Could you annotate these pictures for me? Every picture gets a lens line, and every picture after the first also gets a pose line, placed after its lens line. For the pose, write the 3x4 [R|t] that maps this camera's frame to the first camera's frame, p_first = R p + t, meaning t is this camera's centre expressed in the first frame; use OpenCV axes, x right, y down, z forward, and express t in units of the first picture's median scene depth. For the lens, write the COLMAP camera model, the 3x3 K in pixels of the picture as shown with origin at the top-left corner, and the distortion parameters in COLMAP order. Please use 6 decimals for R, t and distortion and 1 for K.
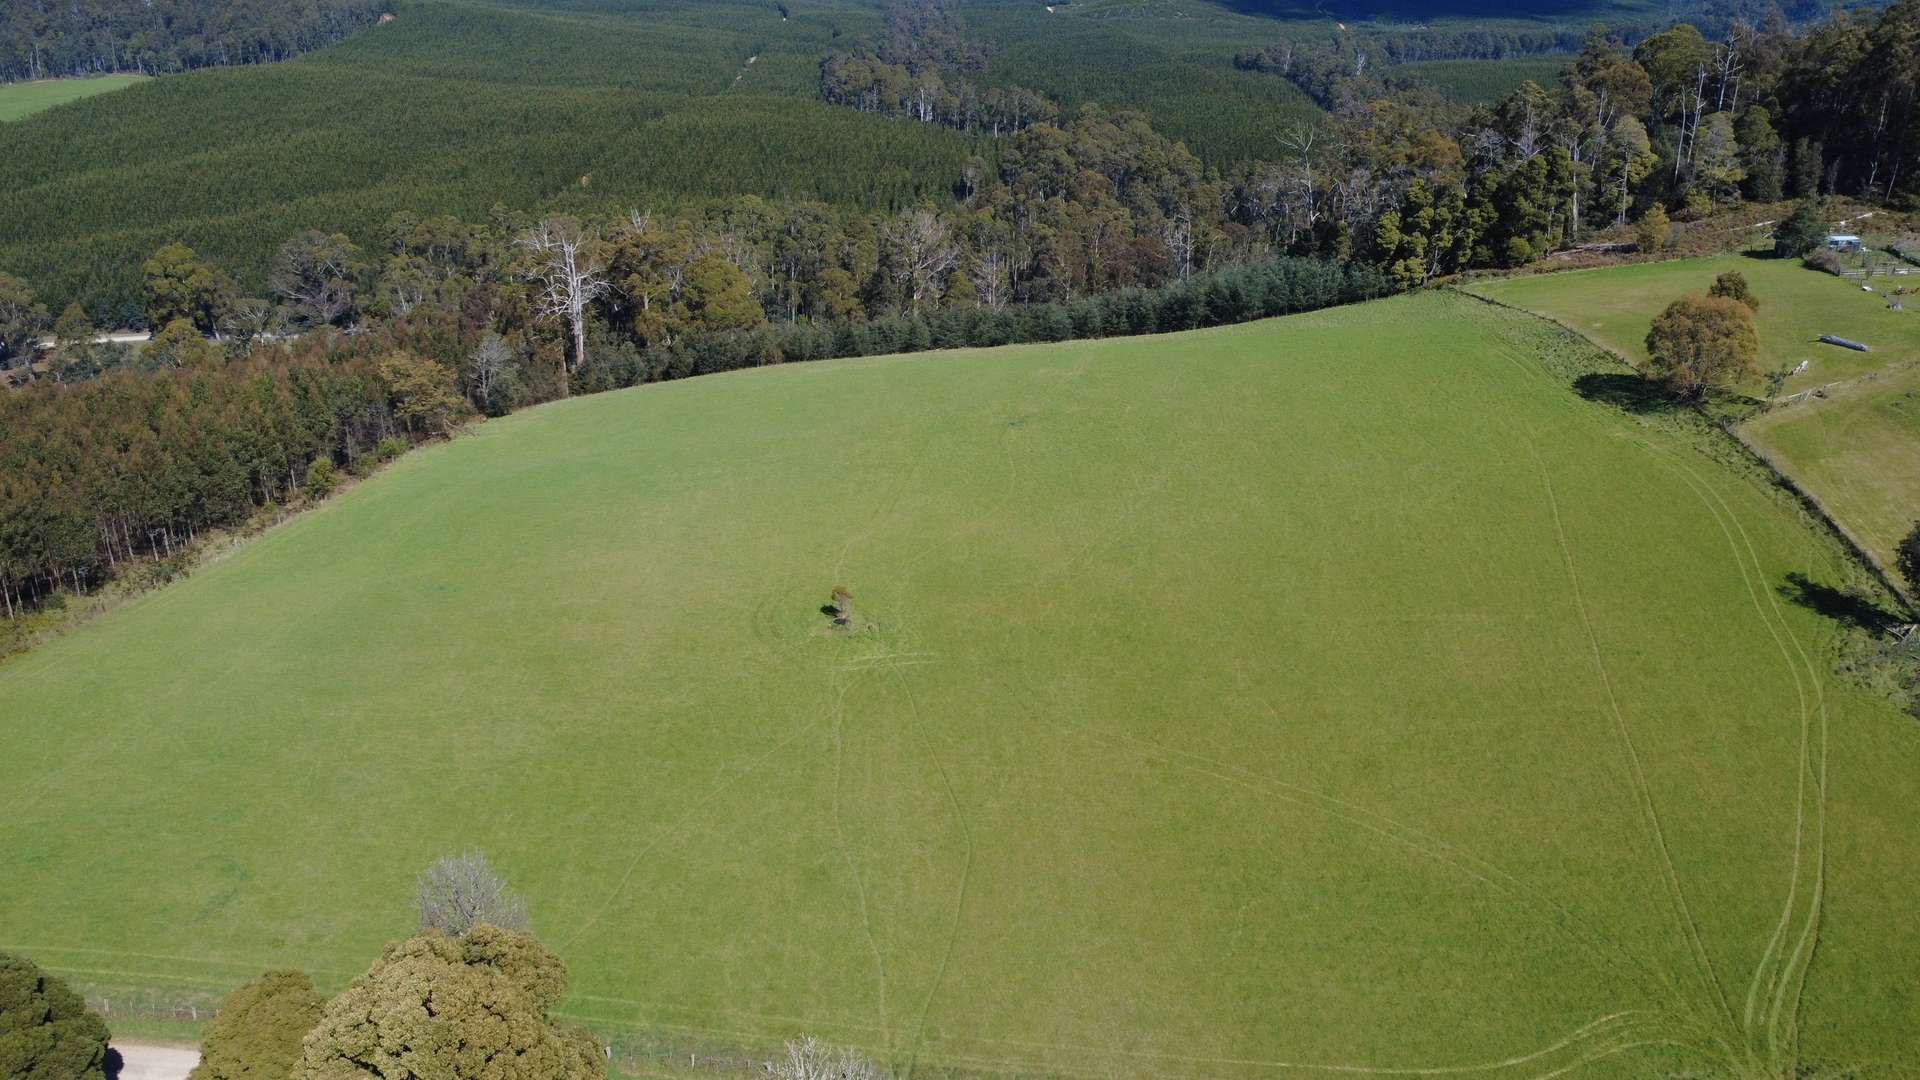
lens RADIAL K [[1443.2, 0, 963.6], [0, 1443.2, 548.6], [0, 0, 1]] dist [0.005824, -0.005670]
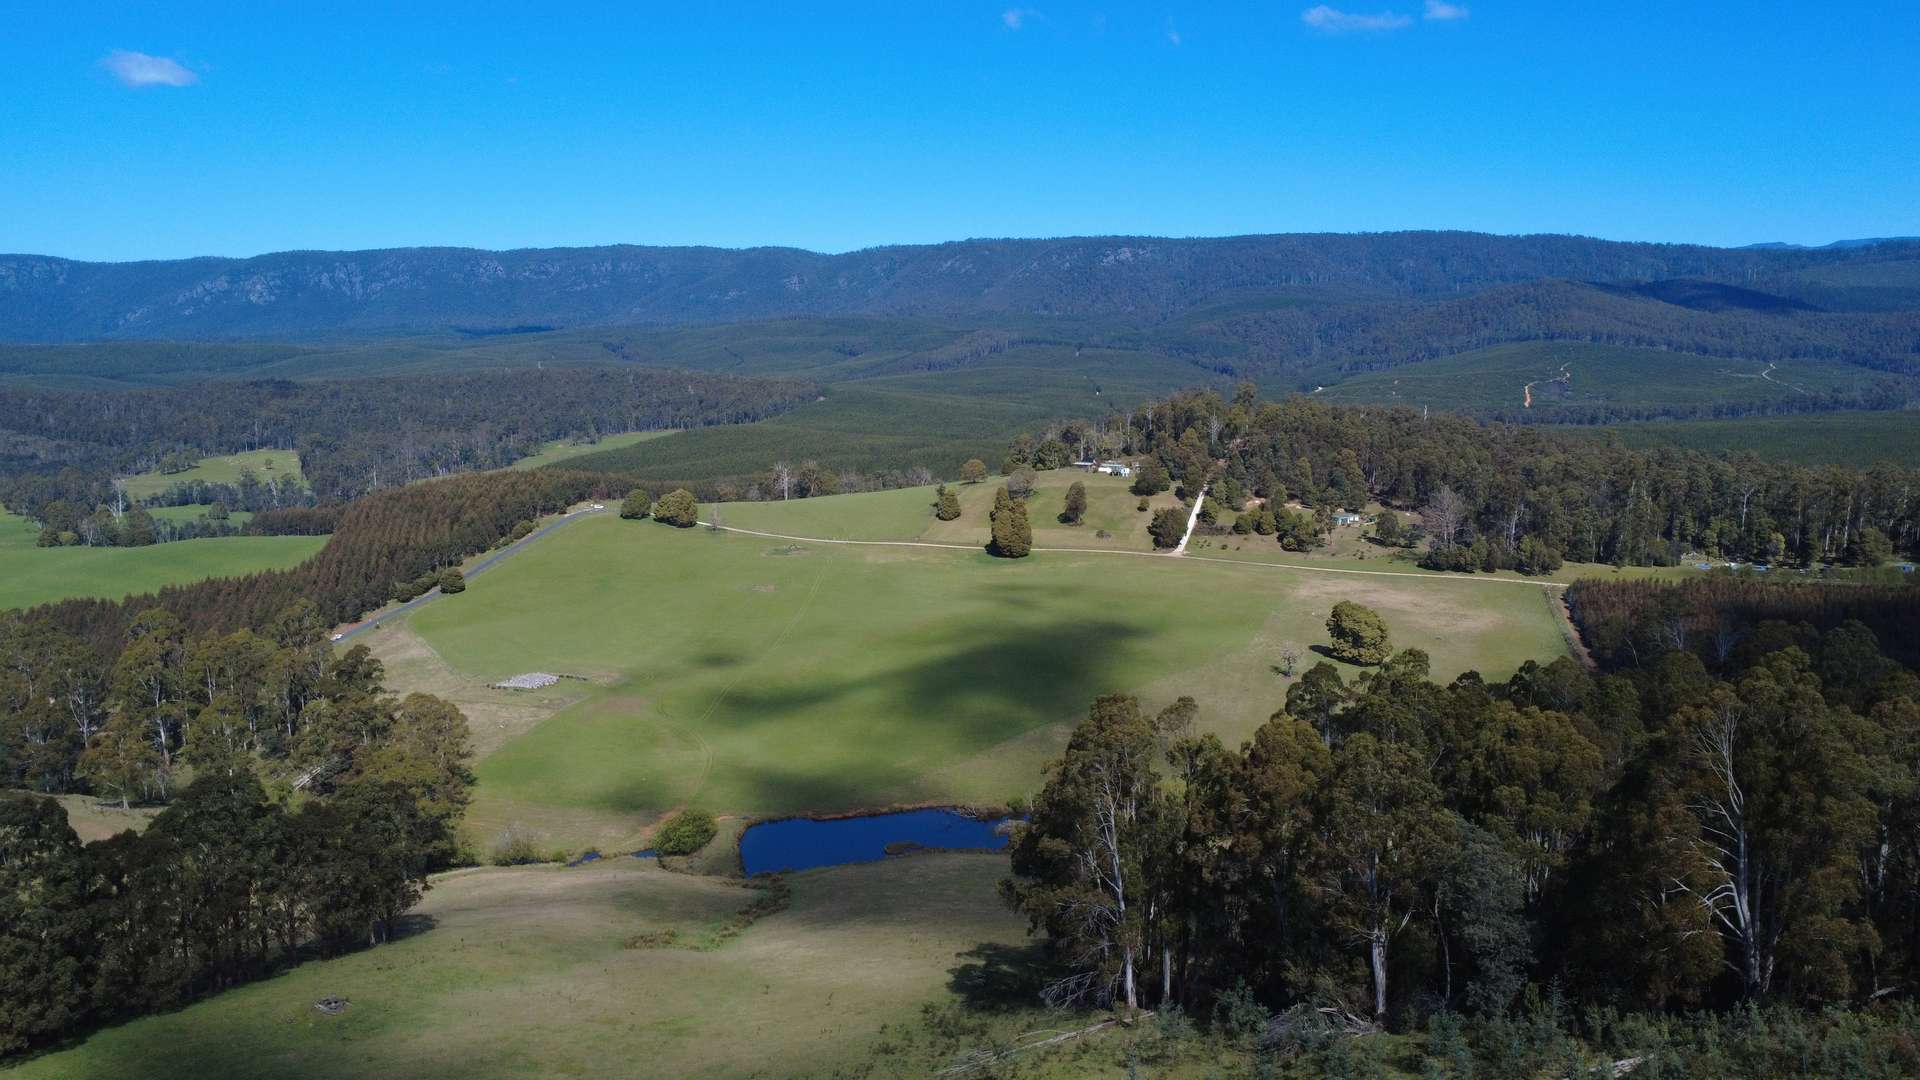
lens RADIAL K [[1443.2, 0, 958.0], [0, 1443.2, 539.6], [0, 0, 1]] dist [0.005824, -0.005670]
pose [[0.951658, 0.025693, -0.306082, 0.304981], [-0.101299, 0.966997, -0.233784, 0.185481], [0.289974, 0.253489, 0.922854, -0.512893]]
